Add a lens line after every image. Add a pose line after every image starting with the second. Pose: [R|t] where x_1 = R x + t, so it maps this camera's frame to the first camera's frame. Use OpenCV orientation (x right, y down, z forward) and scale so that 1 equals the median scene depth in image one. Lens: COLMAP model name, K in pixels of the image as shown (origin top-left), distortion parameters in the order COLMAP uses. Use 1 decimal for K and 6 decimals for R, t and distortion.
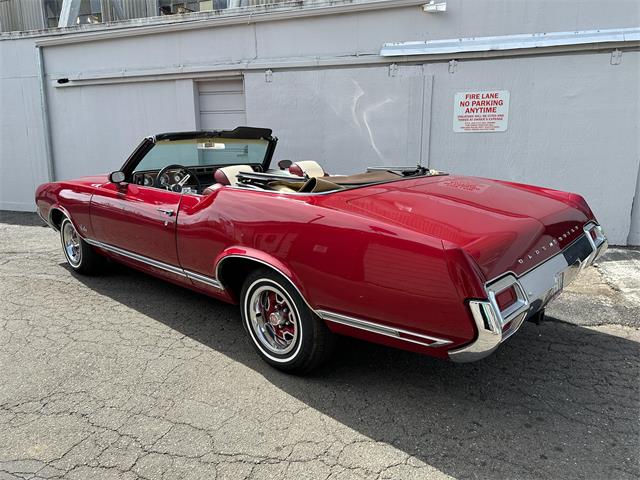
lens RADIAL K [[447.1, 0, 320.7], [0, 447.1, 243.3], [0, 0, 1]] dist [0.040232, -0.047951]
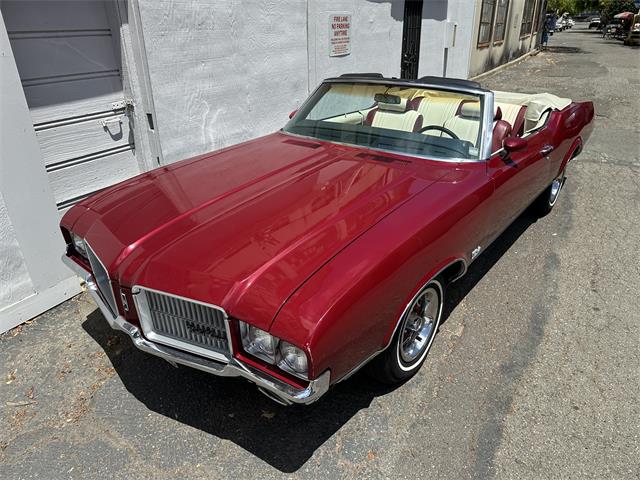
lens RADIAL K [[447.1, 0, 321.9], [0, 447.1, 243.9], [0, 0, 1]] dist [0.040232, -0.047951]
pose [[0.182298, -0.428170, 0.885120, -0.791220], [0.238256, 0.892613, 0.382723, -0.267725], [-0.953940, 0.141115, 0.264736, 0.826722]]
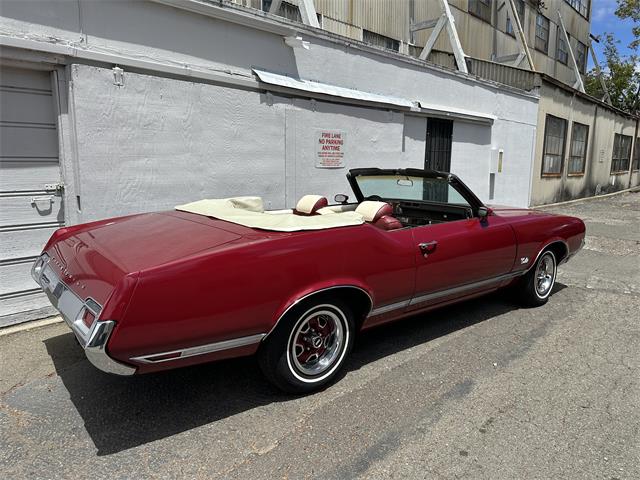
lens RADIAL K [[447.1, 0, 323.9], [0, 447.1, 244.1], [0, 0, 1]] dist [0.040232, -0.047951]
pose [[0.412890, -0.155276, 0.897447, -0.674949], [0.195434, 0.977512, 0.079215, -0.153399], [-0.889566, 0.142685, 0.433951, 0.567002]]
